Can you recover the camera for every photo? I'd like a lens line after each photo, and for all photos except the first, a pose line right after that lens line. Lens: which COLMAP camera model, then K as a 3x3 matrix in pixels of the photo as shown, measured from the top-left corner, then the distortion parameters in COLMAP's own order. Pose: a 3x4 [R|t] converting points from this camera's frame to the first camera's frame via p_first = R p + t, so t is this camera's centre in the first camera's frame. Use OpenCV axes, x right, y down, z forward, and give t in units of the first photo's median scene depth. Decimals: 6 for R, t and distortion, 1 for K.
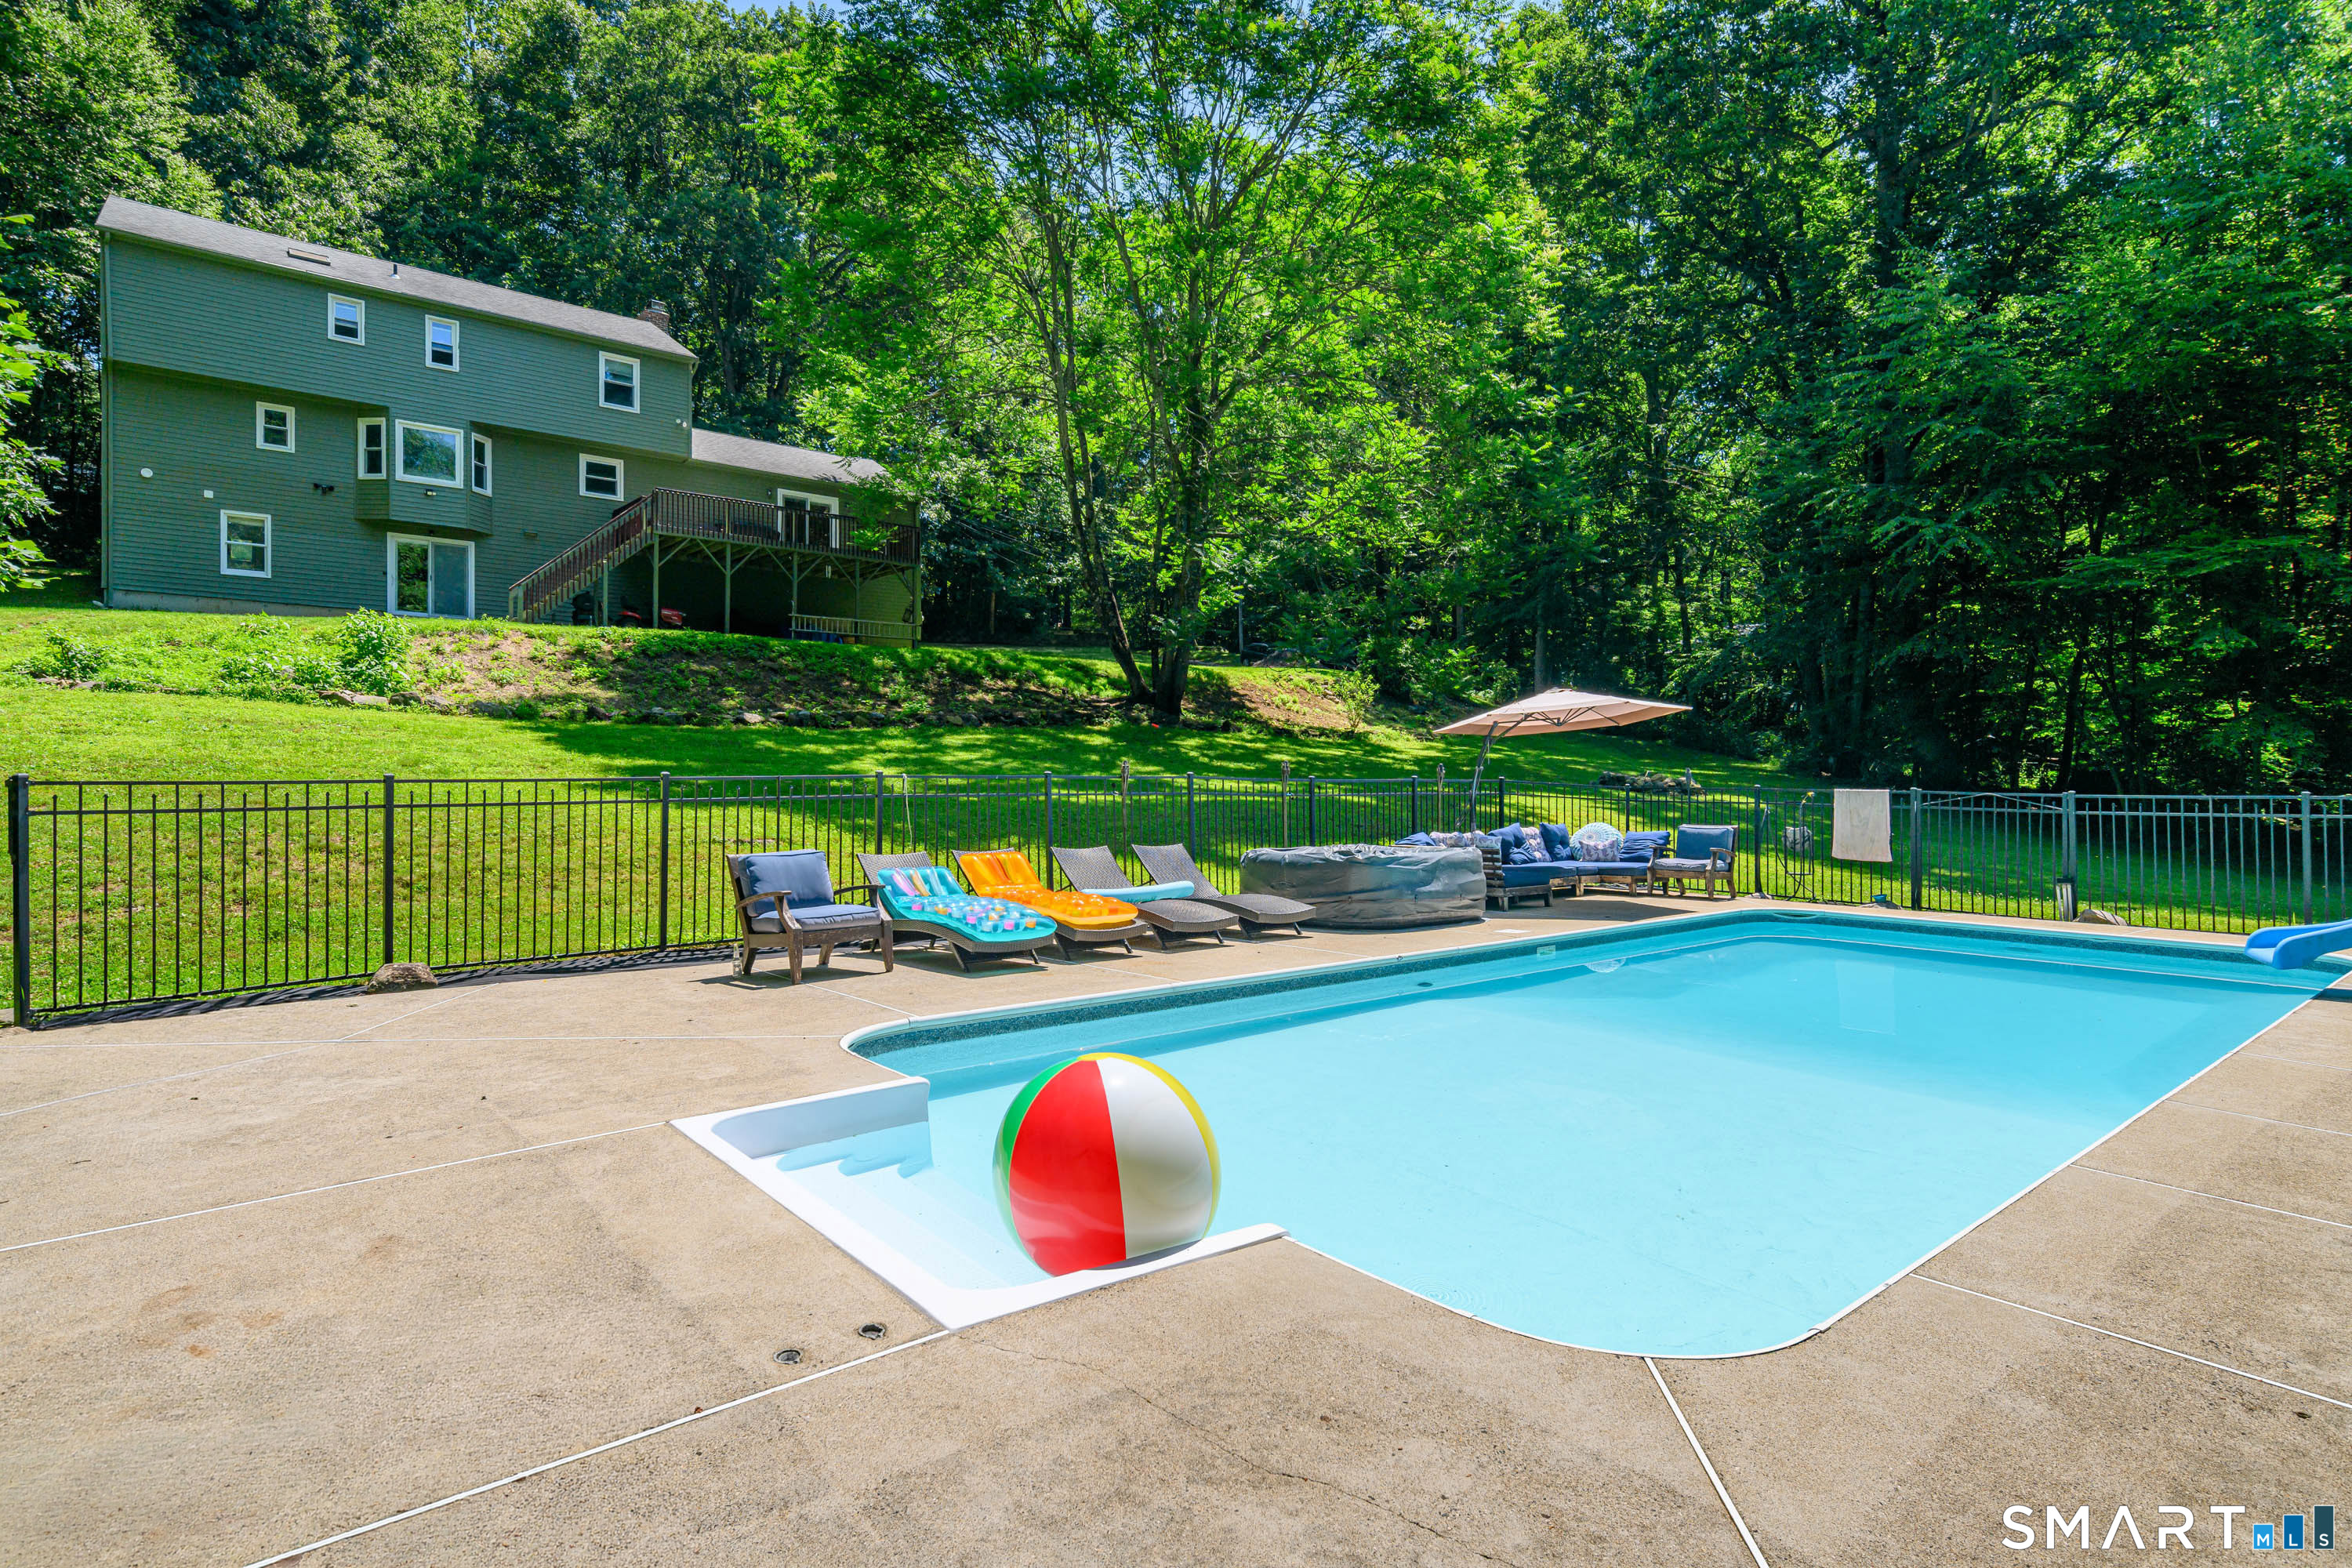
lens RADIAL K [[1186.1, 0, 1178.4], [0, 1186.1, 771.3], [0, 0, 1]] dist [-0.002417, -0.000869]
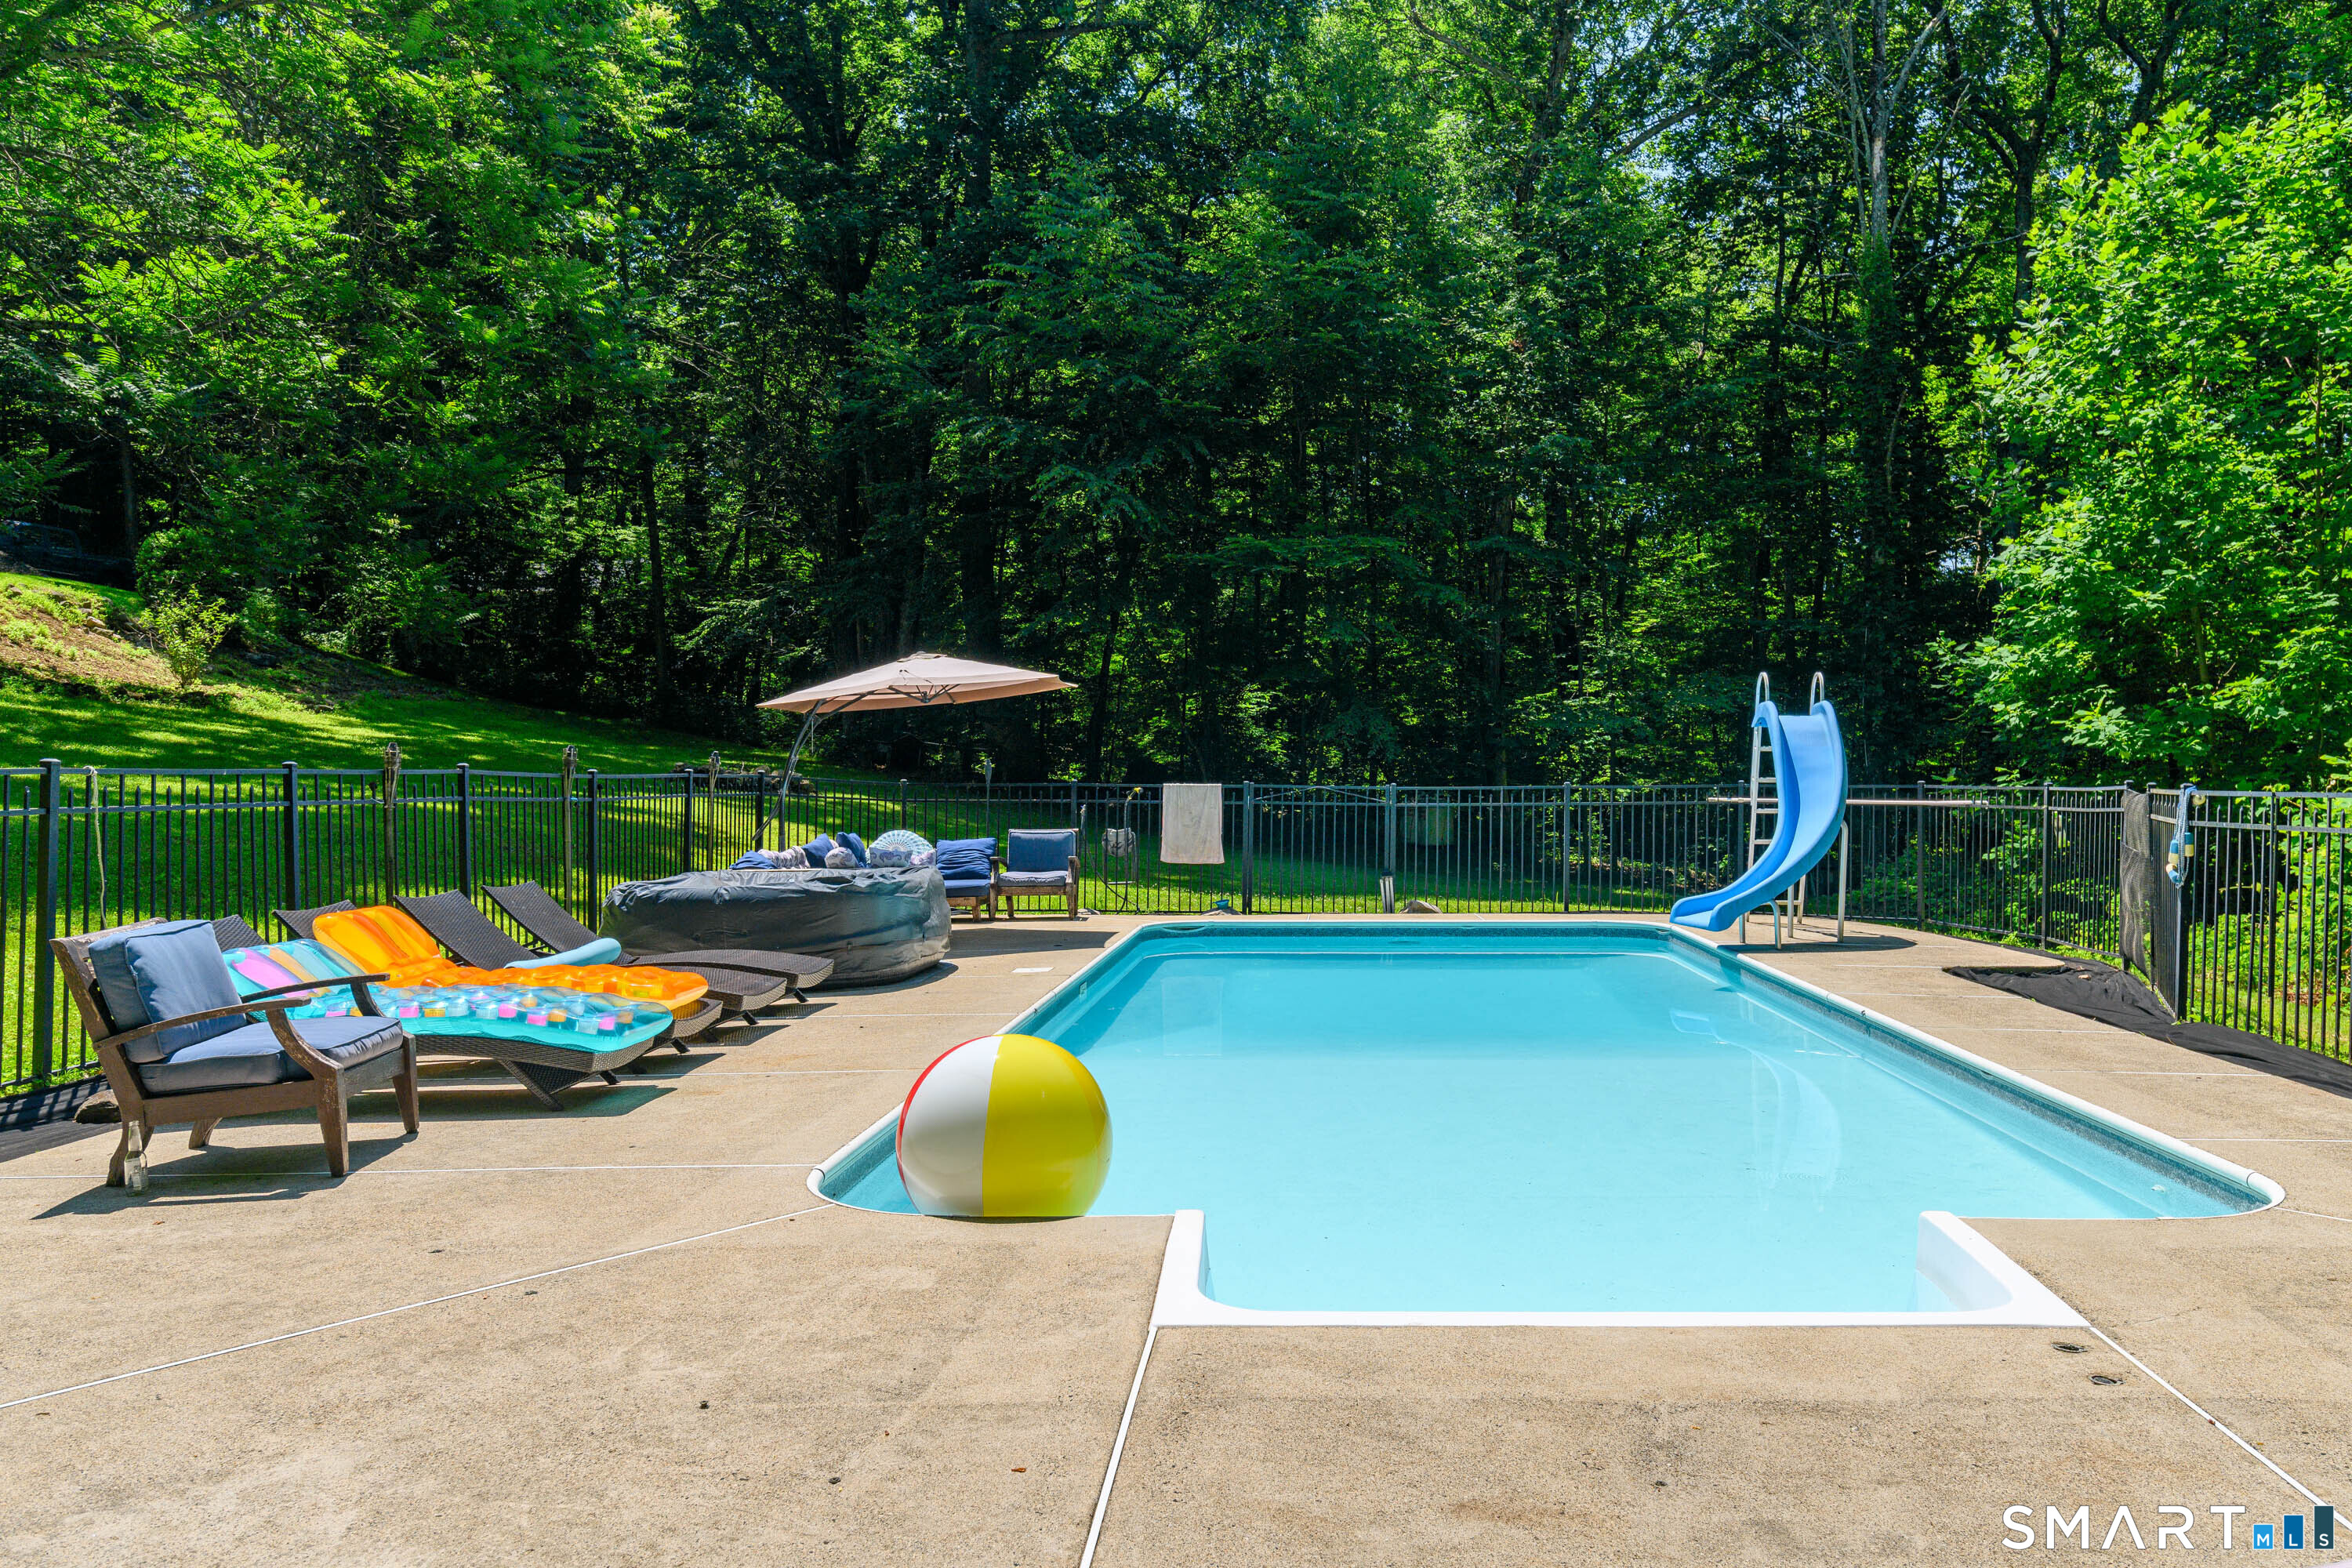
lens RADIAL K [[1755.3, 0, 1177.0], [0, 1755.3, 793.4], [0, 0, 1]] dist [-0.003535, -0.005623]
pose [[0.649977, -0.011728, 0.759863, -0.627531], [-0.002371, 0.999845, 0.017460, -0.000626], [-0.759950, -0.013151, 0.649849, 0.219585]]
